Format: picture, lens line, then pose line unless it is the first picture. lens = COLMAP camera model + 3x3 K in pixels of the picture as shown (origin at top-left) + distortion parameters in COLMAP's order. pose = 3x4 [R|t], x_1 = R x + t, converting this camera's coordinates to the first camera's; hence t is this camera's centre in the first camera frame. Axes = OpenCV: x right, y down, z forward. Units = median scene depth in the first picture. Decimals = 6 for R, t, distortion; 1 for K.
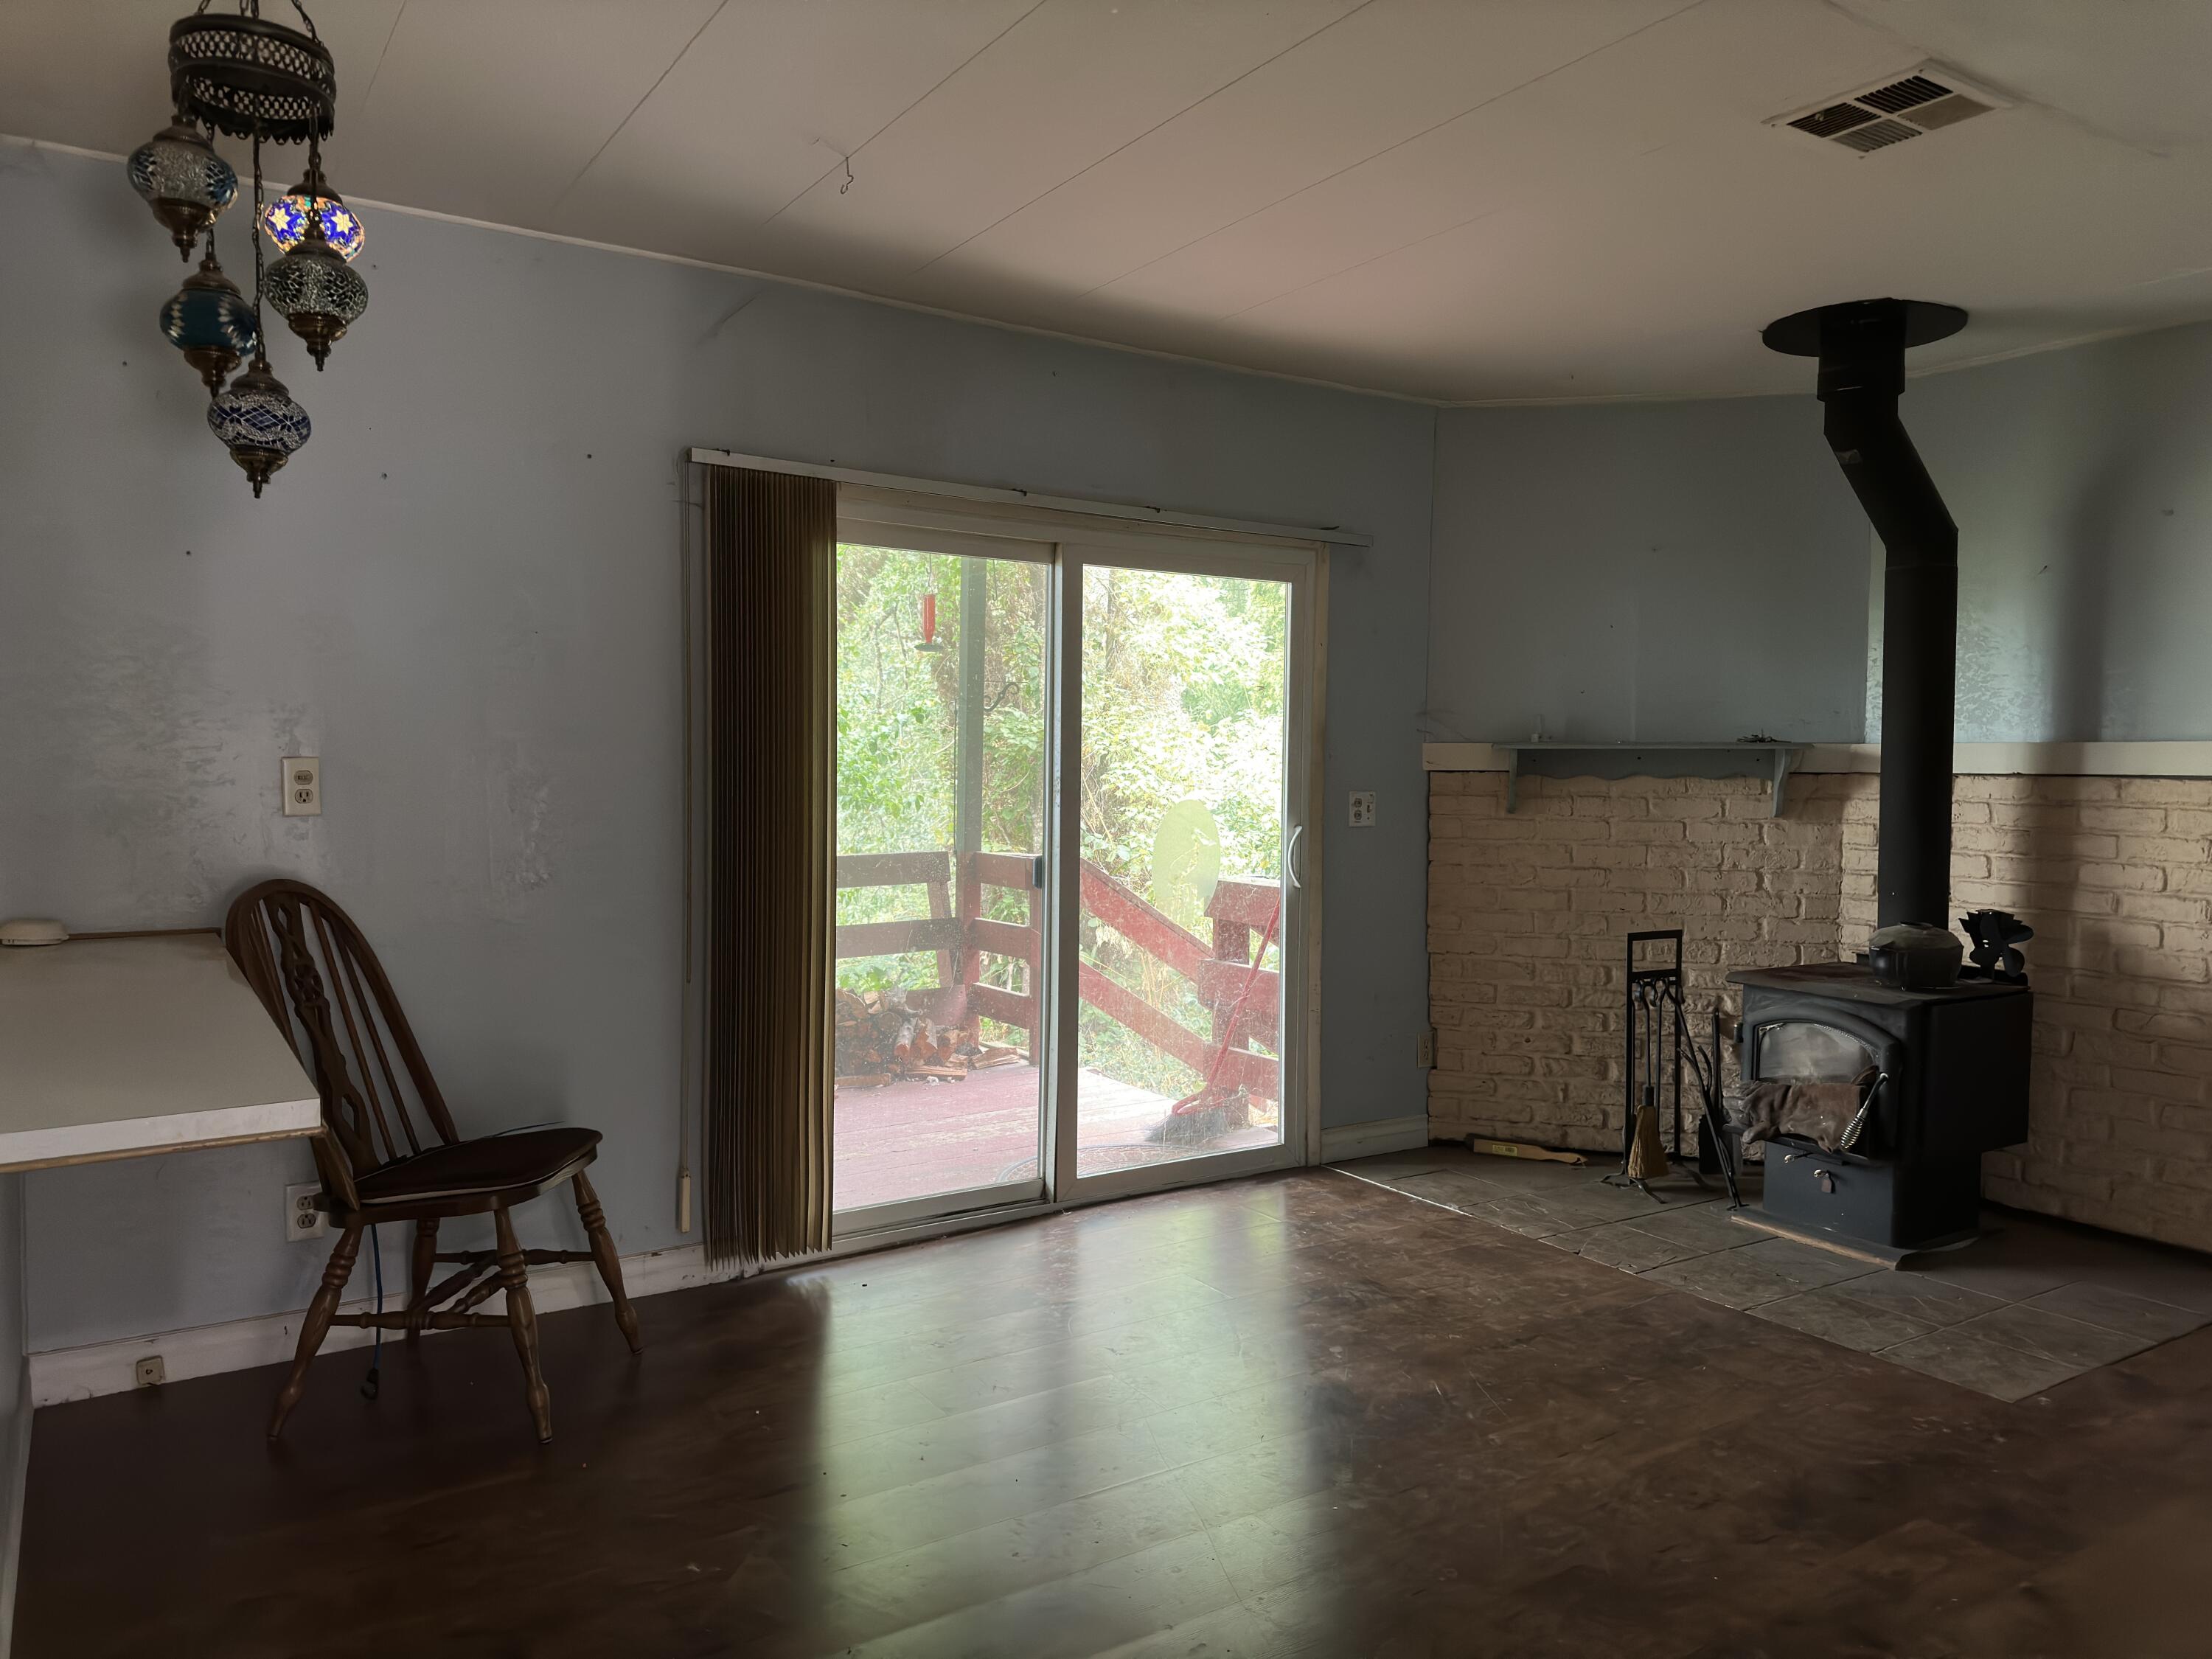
lens RADIAL K [[1527.9, 0, 1098.3], [0, 1527.9, 821.3], [0, 0, 1]] dist [0.000881, -0.004636]
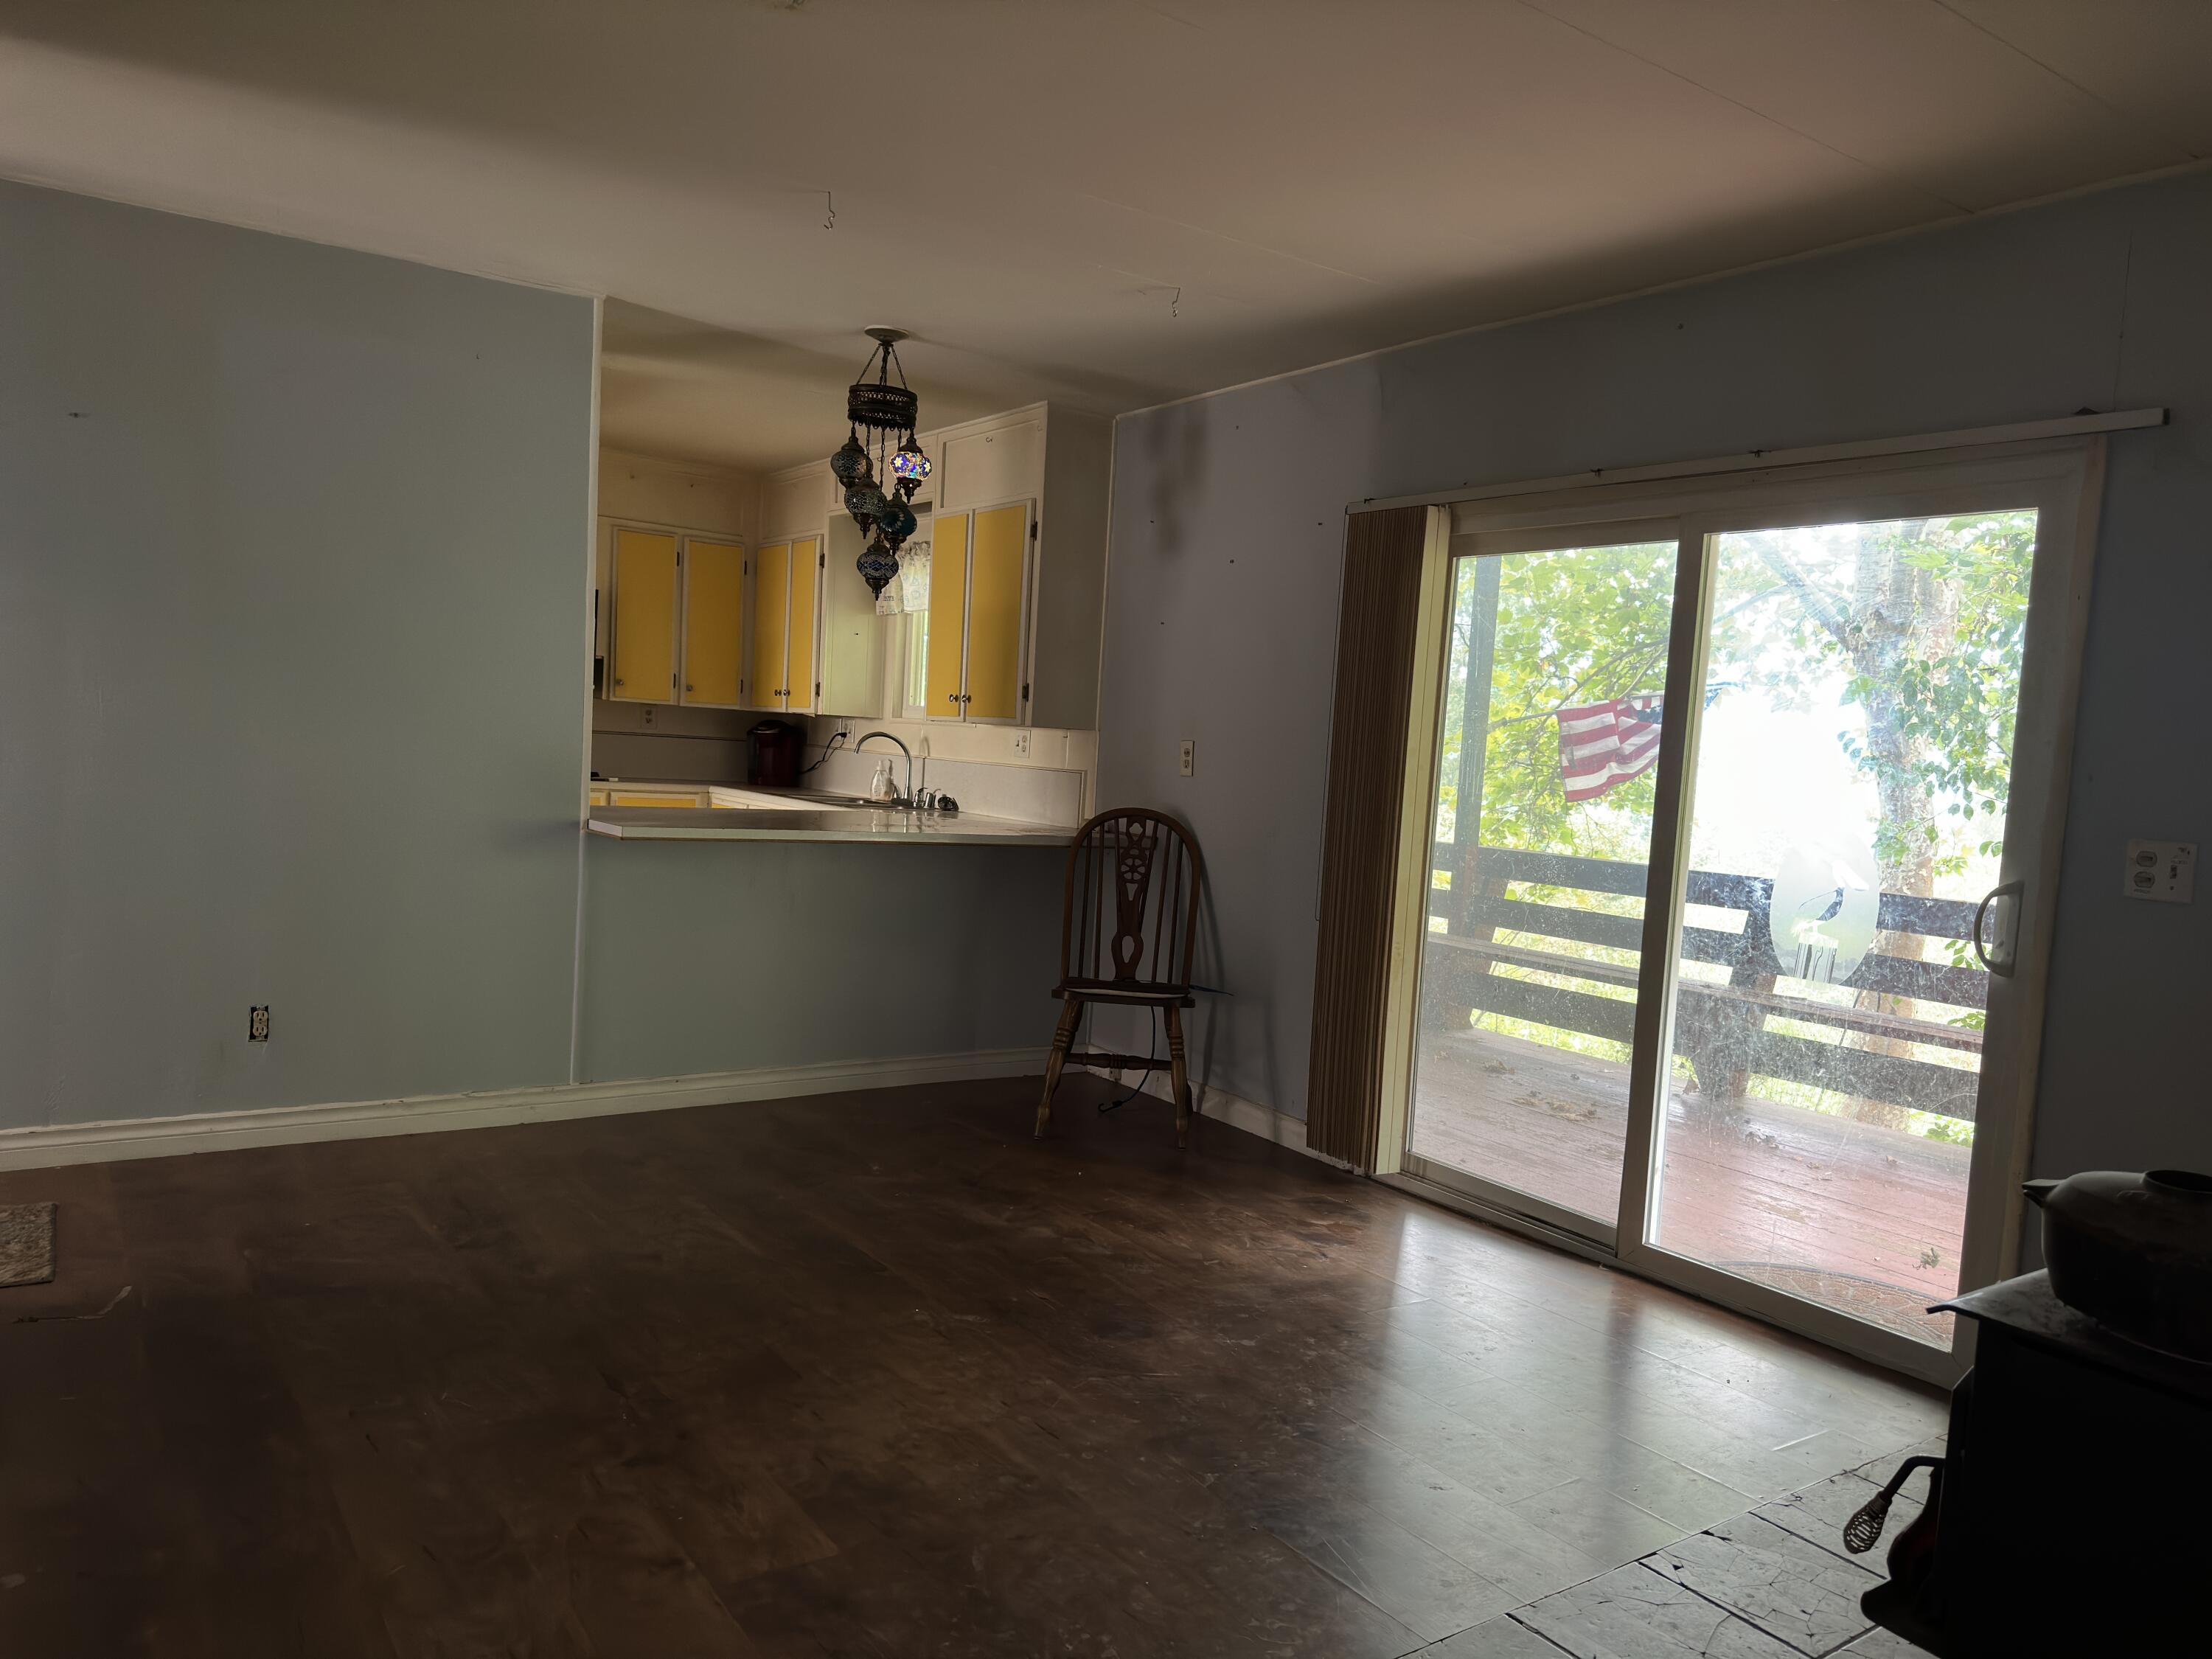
lens RADIAL K [[1544.4, 0, 1118.2], [0, 1544.4, 860.5], [0, 0, 1]] dist [0.156761, -0.224155]
pose [[0.042809, 0.076663, -0.996138, 0.883284], [-0.098285, 0.992538, 0.072163, -0.019243], [0.994237, 0.094816, 0.050024, 0.658906]]
